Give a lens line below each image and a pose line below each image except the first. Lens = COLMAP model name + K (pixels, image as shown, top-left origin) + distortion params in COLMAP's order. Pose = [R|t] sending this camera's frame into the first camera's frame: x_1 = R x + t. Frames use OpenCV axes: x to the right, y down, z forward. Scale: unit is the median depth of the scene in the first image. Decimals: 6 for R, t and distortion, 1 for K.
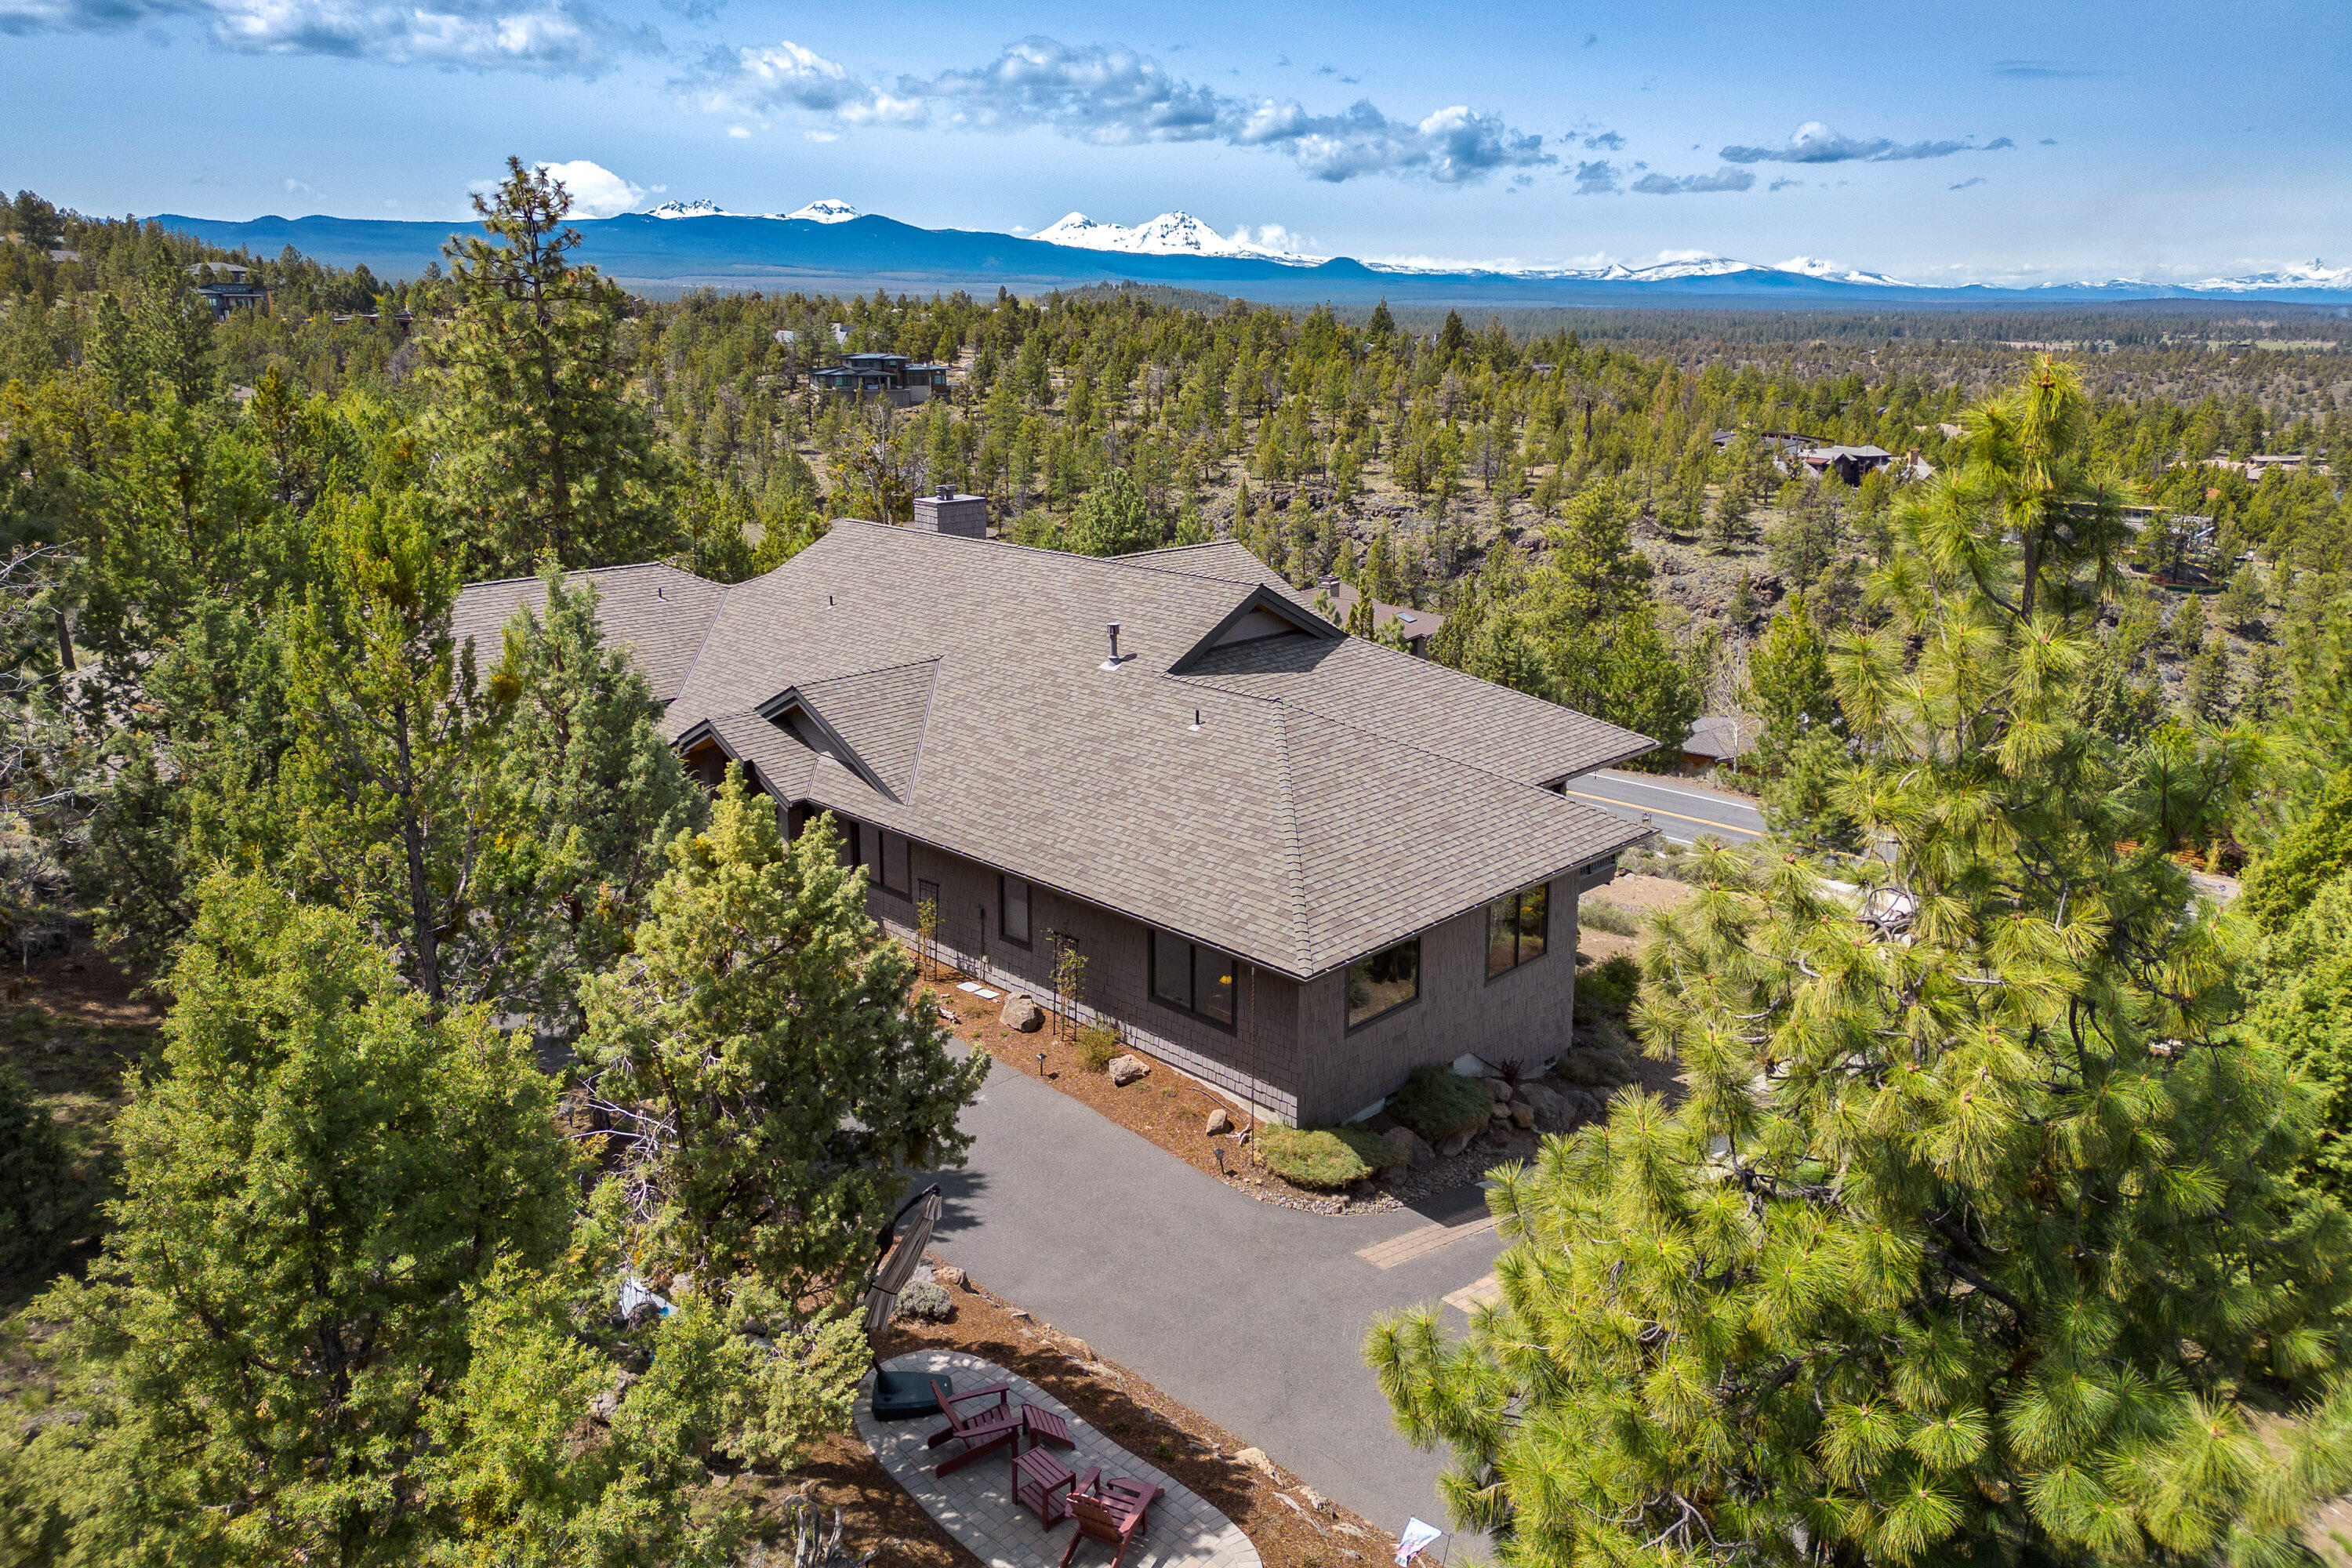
lens RADIAL K [[1667.4, 0, 1159.2], [0, 1667.4, 701.7], [0, 0, 1]] dist [0.092409, -0.084486]
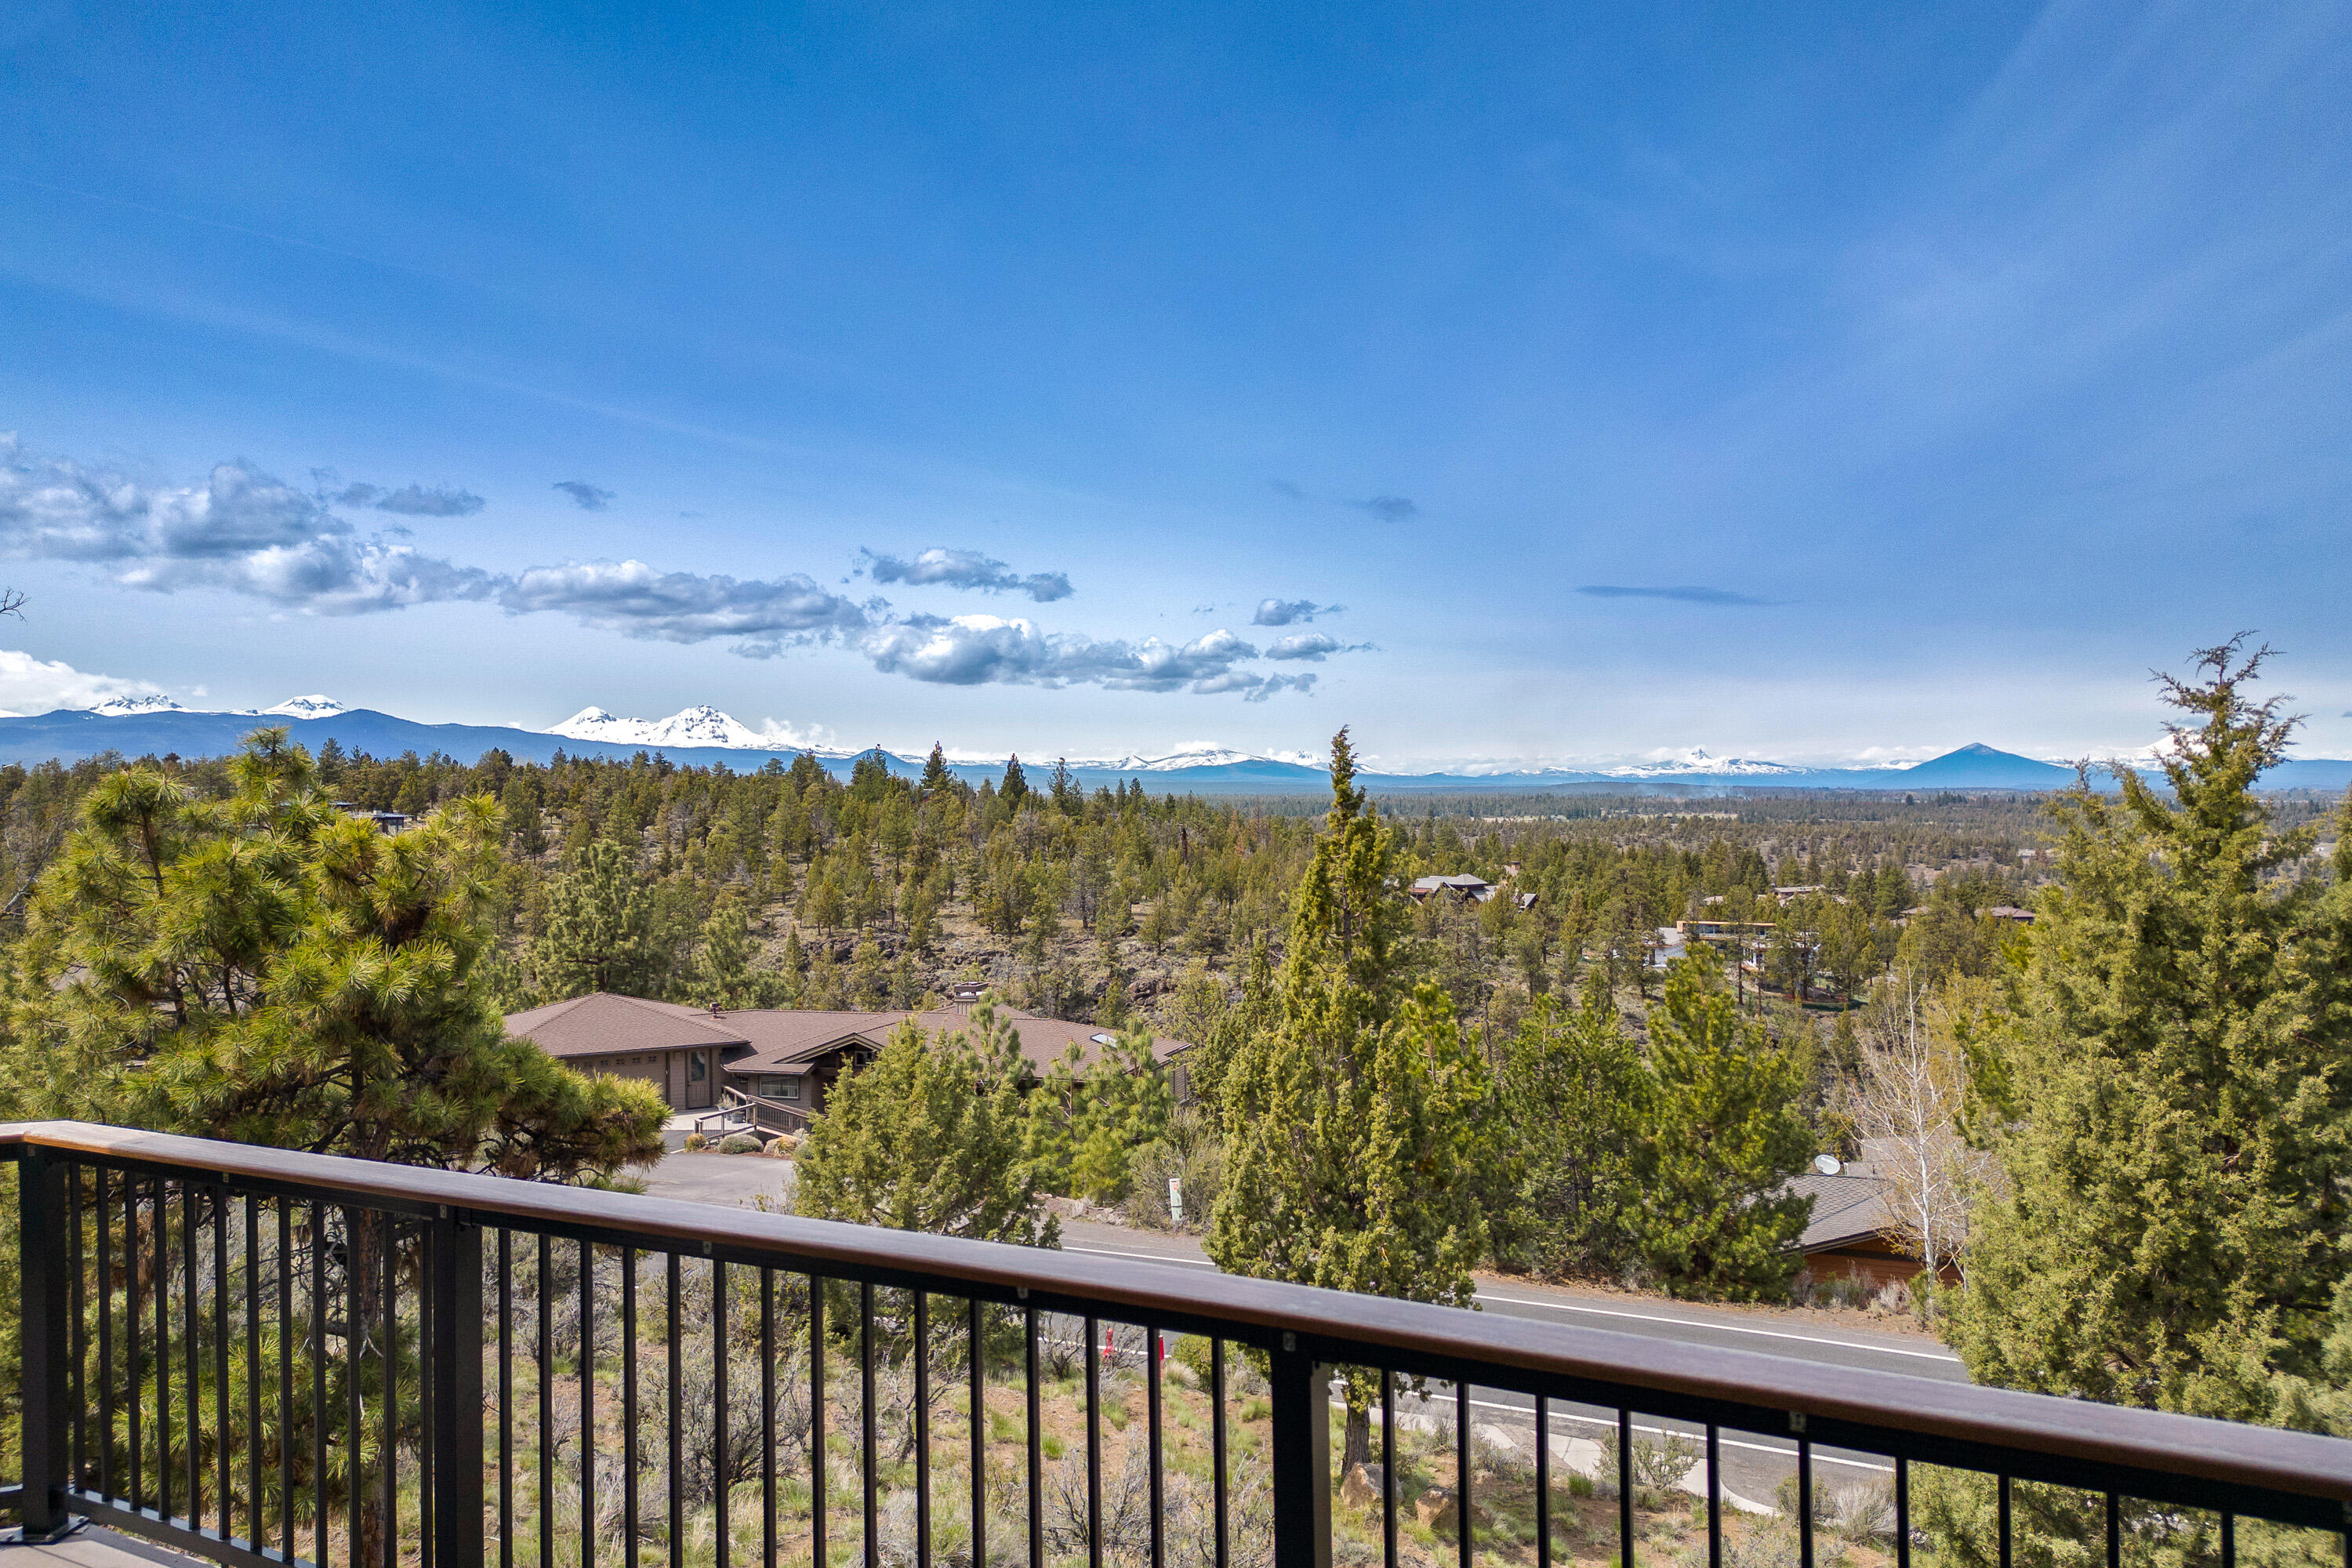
lens RADIAL K [[1669.2, 0, 1149.1], [0, 1669.2, 834.3], [0, 0, 1]] dist [0.107183, -0.144857]
pose [[0.963978, -0.023002, 0.264984, 0.001679], [0.077910, 0.976975, -0.198619, -0.001410], [-0.254314, 0.212109, 0.943575, 0.151277]]
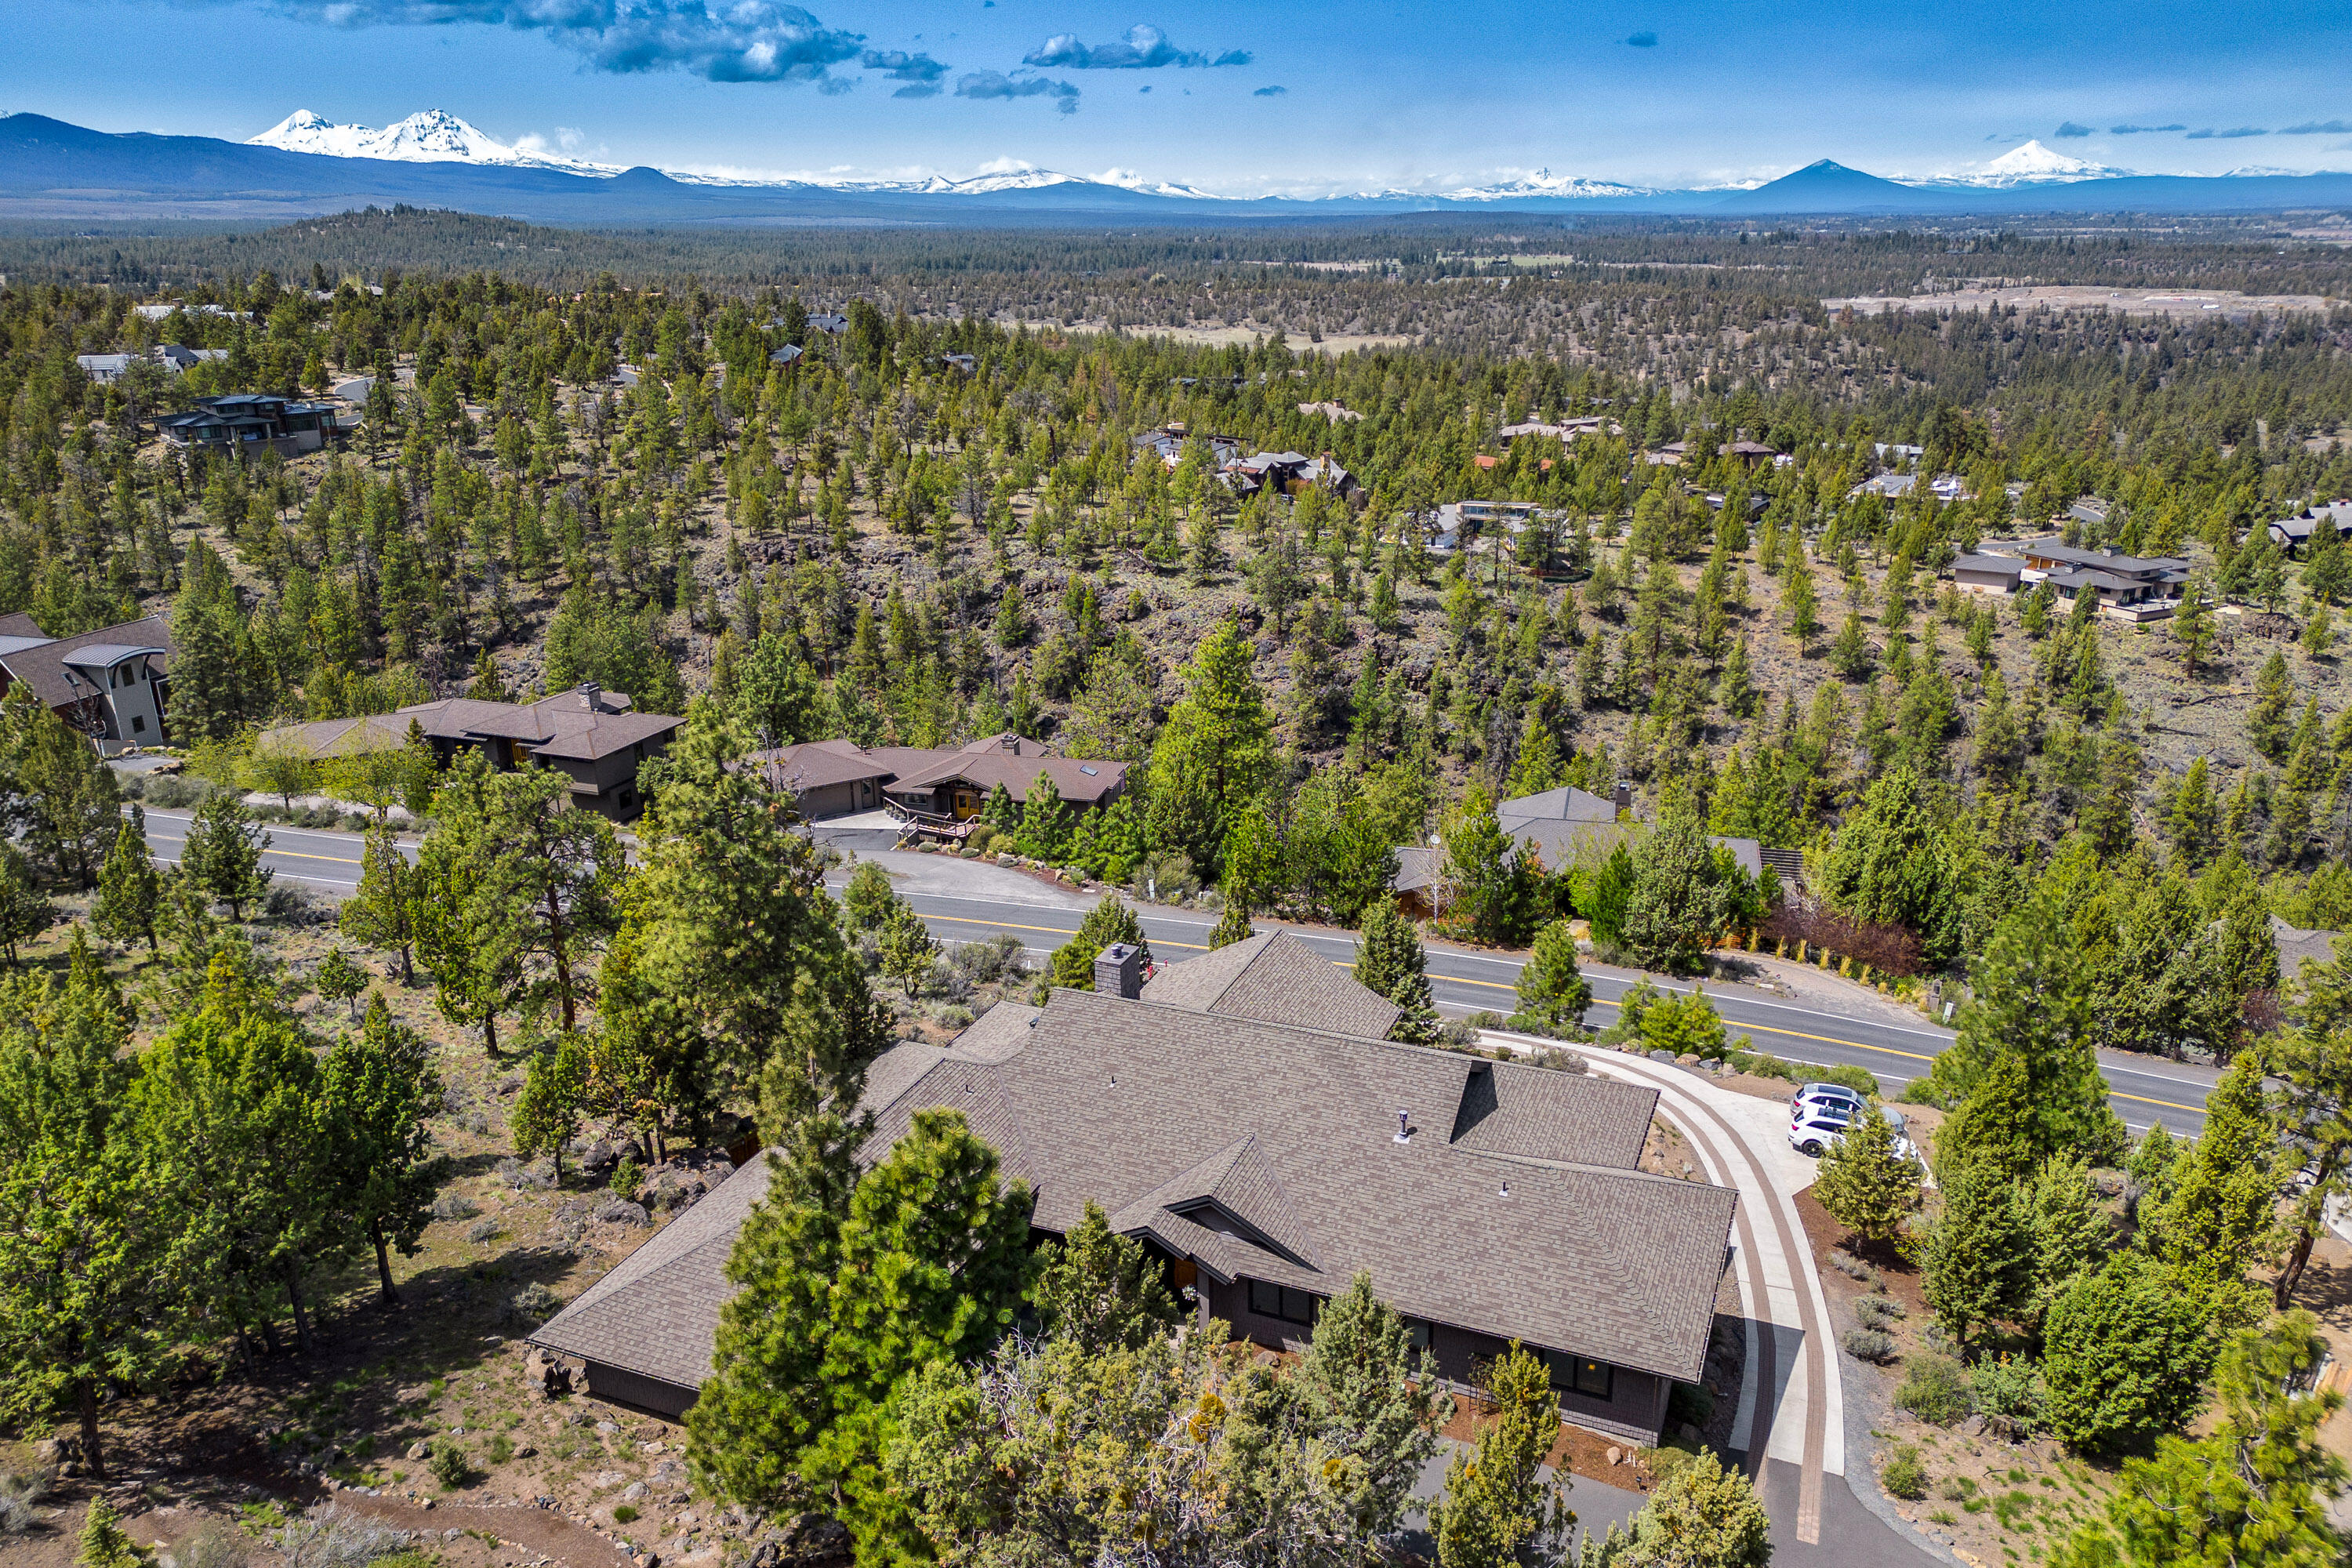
lens RADIAL K [[1726.0, 0, 1158.2], [0, 1726.0, 838.8], [0, 0, 1]] dist [0.094730, -0.094704]
pose [[0.928878, -0.139338, 0.343178, -0.079232], [0.099860, 0.986442, 0.130227, -0.056072], [-0.356671, -0.086696, 0.930199, -0.039560]]
